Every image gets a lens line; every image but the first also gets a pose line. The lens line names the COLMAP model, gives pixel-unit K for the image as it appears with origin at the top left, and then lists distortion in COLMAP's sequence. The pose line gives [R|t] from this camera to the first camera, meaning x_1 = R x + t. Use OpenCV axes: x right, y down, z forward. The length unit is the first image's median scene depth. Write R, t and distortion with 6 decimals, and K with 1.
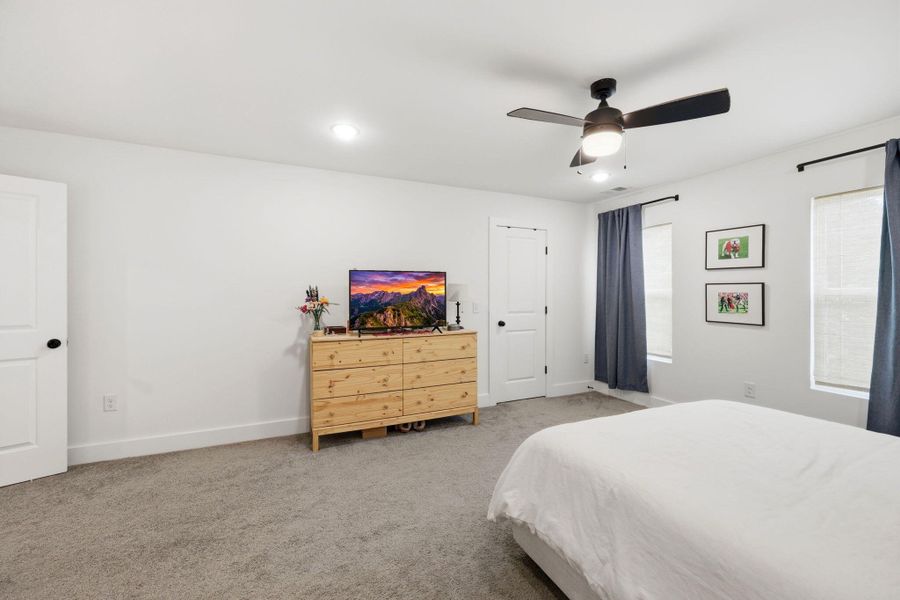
lens RADIAL K [[372.3, 0, 447.2], [0, 372.3, 287.1], [0, 0, 1]] dist [-0.001023, -0.000036]
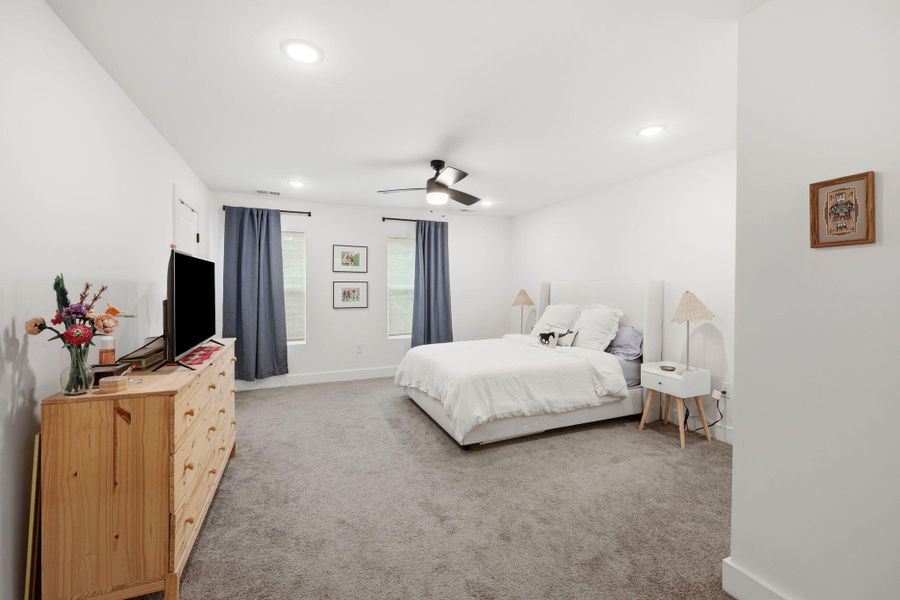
lens RADIAL K [[372.3, 0, 447.2], [0, 372.3, 287.1], [0, 0, 1]] dist [-0.001023, -0.000036]
pose [[0.014727, 0.006265, 0.999872, -0.735008], [-0.009453, 0.999937, -0.006126, 0.016482], [-0.999847, -0.009361, 0.014785, 0.562983]]
